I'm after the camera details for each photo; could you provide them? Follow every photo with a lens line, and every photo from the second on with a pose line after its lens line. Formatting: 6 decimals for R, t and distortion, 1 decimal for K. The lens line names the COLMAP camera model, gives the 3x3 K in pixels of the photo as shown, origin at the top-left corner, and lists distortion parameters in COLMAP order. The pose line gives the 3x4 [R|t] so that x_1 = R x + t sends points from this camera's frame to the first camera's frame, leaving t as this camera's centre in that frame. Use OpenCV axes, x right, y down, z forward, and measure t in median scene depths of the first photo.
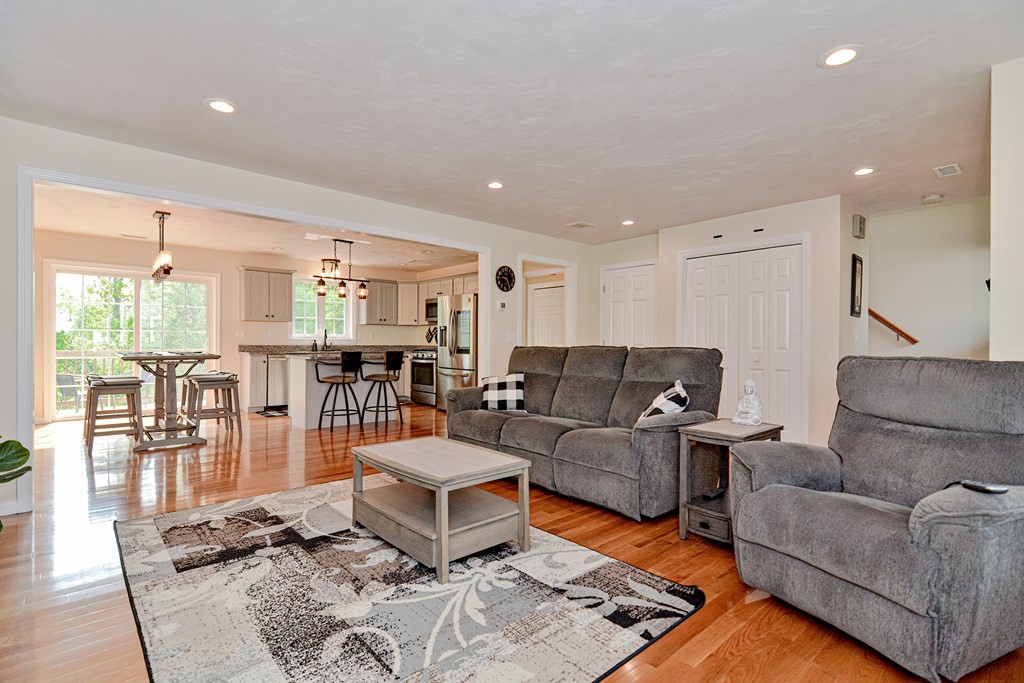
lens RADIAL K [[495.4, 0, 516.0], [0, 495.4, 347.0], [0, 0, 1]] dist [0.017370, -0.009905]
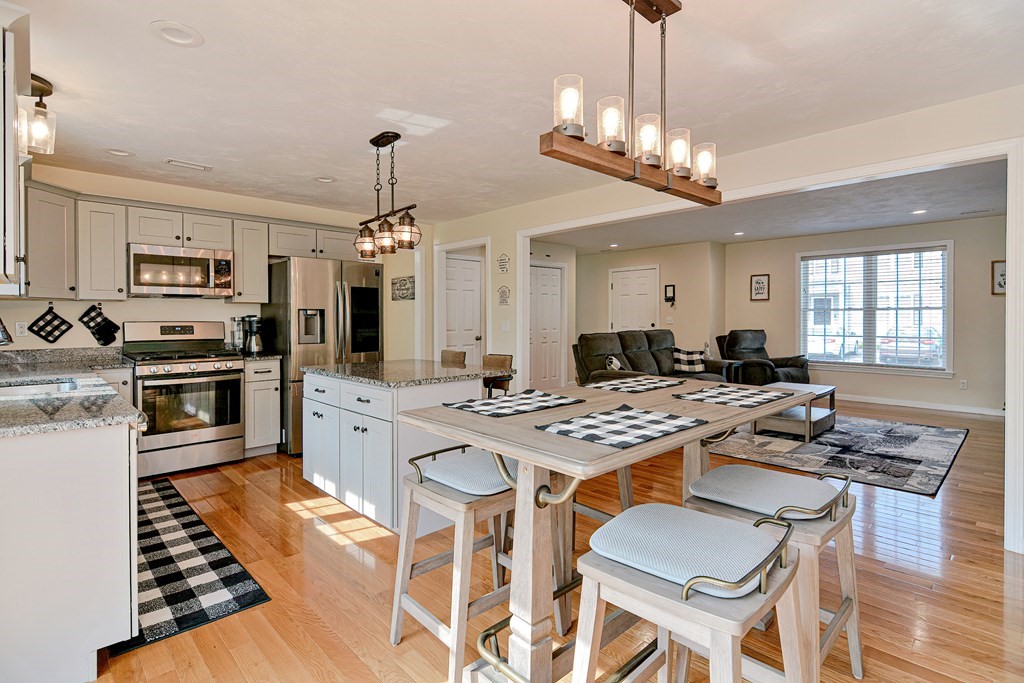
lens RADIAL K [[495.4, 0, 519.5], [0, 495.4, 326.2], [0, 0, 1]] dist [0.017370, -0.009905]
pose [[-0.044148, -0.022535, 0.998771, -2.088885], [0.014780, 0.999621, 0.023207, -0.088895], [-0.998916, 0.015786, -0.043798, 2.188659]]
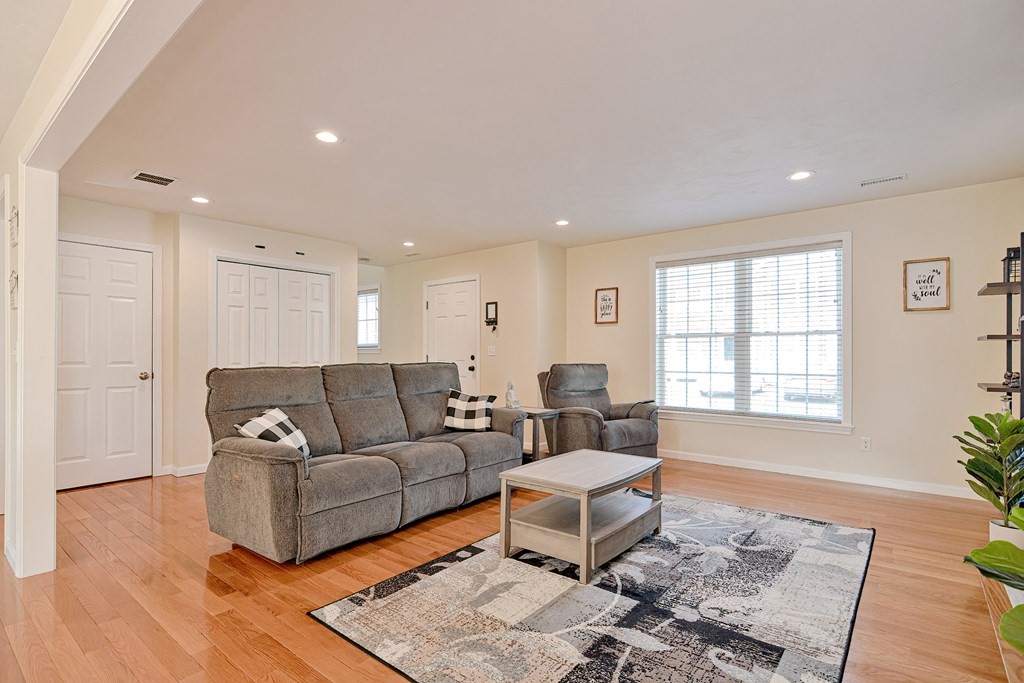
lens RADIAL K [[495.4, 0, 506.6], [0, 495.4, 358.1], [0, 0, 1]] dist [0.017370, -0.009905]
pose [[-0.148643, -0.012239, 0.988815, -1.198072], [0.009339, 0.999861, 0.013780, -0.034321], [-0.988847, 0.011283, -0.148508, 1.328086]]
